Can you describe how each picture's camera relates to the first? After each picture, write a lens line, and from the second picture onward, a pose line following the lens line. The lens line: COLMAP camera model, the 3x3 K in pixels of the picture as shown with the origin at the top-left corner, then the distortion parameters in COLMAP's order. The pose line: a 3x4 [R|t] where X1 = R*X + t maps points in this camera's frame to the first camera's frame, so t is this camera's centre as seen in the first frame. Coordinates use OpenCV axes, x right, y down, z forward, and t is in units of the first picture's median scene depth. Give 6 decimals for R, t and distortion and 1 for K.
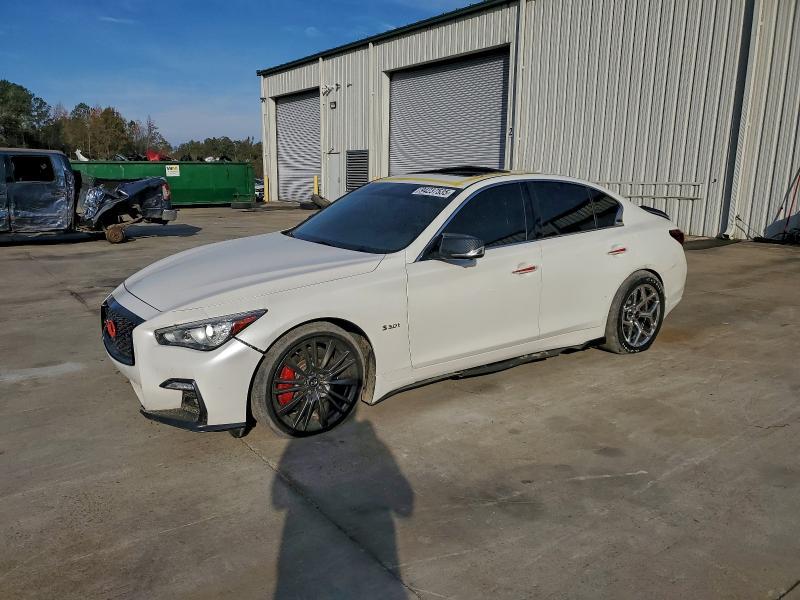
lens RADIAL K [[625.6, 0, 400.0], [0, 625.6, 300.0], [0, 0, 1]] dist [0.001717, -0.000023]
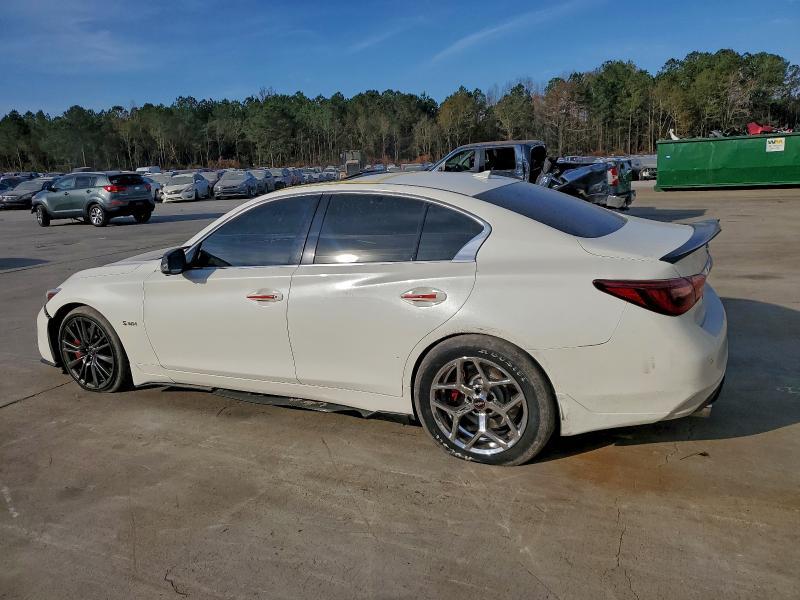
lens RADIAL K [[625.6, 0, 400.0], [0, 625.6, 300.0], [0, 0, 1]] dist [0.001717, -0.000023]
pose [[0.479454, 0.163846, -0.862136, 0.854833], [-0.126311, 0.985071, 0.116965, -0.139959], [0.868429, 0.052818, 0.492991, 0.603958]]
